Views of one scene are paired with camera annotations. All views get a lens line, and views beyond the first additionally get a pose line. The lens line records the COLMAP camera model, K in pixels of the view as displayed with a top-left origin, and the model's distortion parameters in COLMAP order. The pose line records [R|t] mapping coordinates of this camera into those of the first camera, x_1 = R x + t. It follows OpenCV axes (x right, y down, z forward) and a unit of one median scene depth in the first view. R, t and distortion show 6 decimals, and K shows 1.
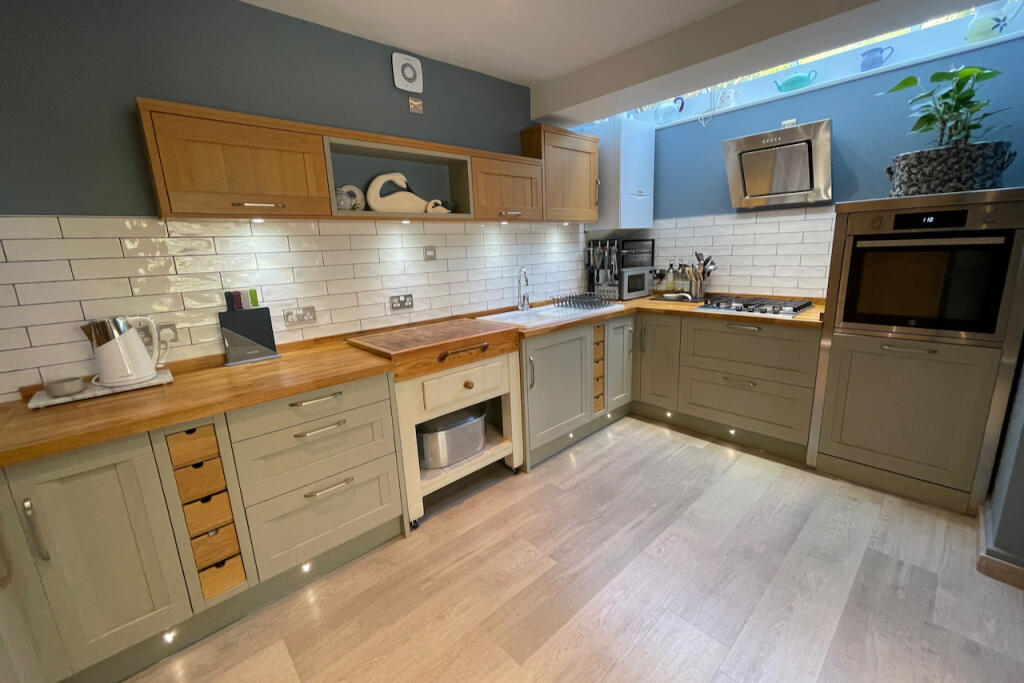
lens RADIAL K [[418.2, 0, 509.0], [0, 418.2, 337.2], [0, 0, 1]] dist [-0.000077, 0.000729]
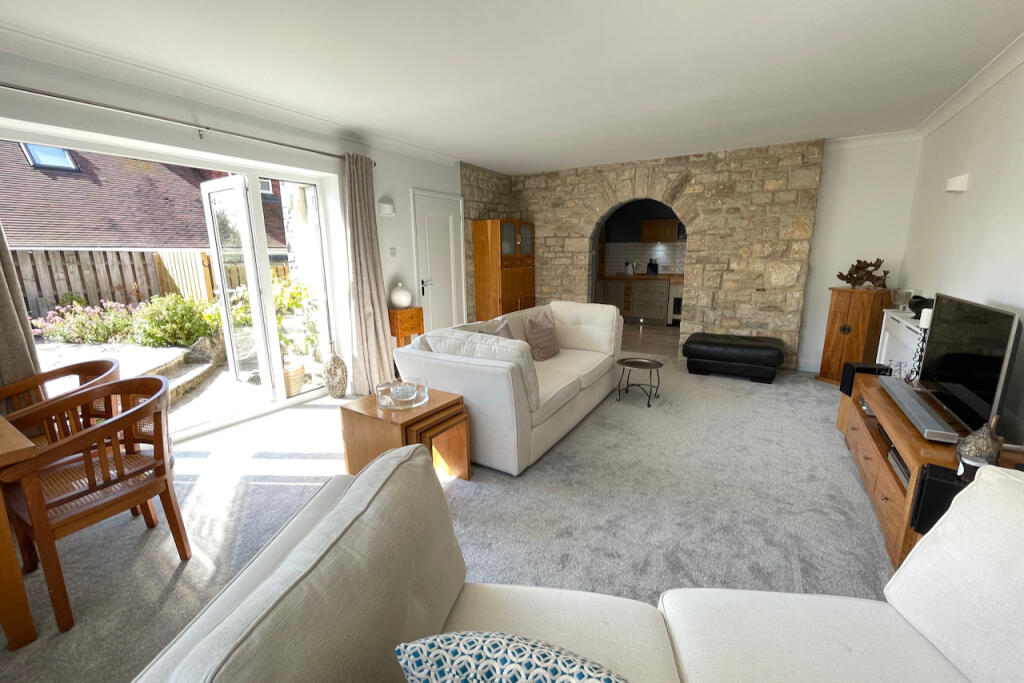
lens RADIAL K [[418.2, 0, 510.5], [0, 418.2, 342.4], [0, 0, 1]] dist [-0.000077, 0.000729]
pose [[0.274666, 0.244607, -0.929906, 2.462245], [-0.211707, 0.958753, 0.189664, 0.161399], [0.937944, 0.144773, 0.315122, -1.250139]]
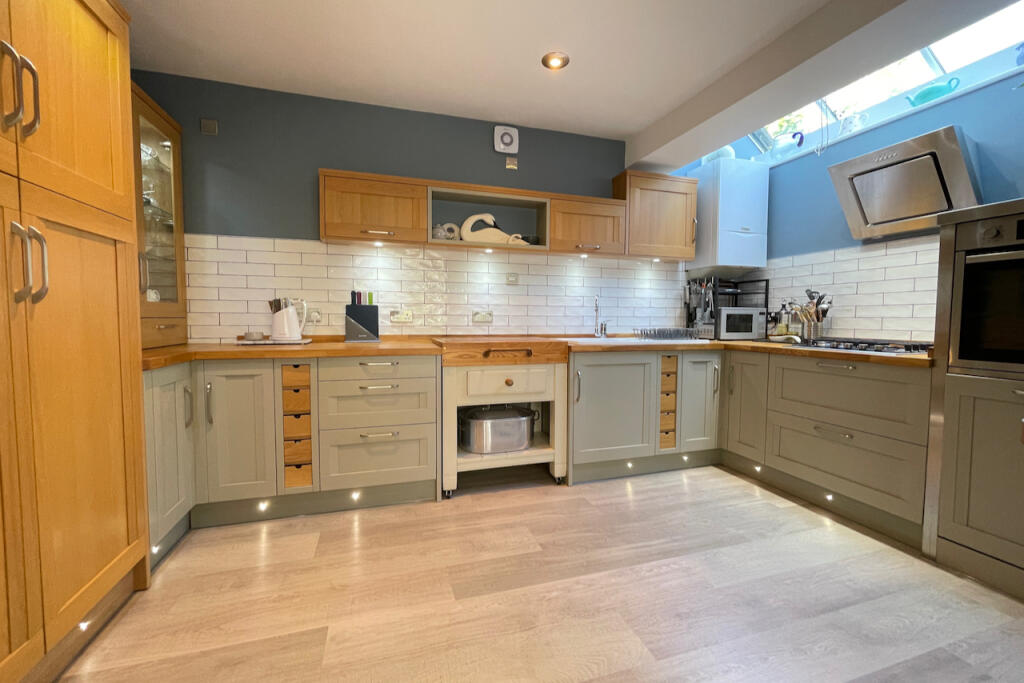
lens RADIAL K [[418.2, 0, 515.1], [0, 418.2, 341.1], [0, 0, 1]] dist [-0.000077, 0.000729]
pose [[0.905323, 0.069168, -0.419053, 0.347460], [-0.132983, 0.983203, -0.125011, 0.127999], [0.403368, 0.168902, 0.899315, -0.038386]]
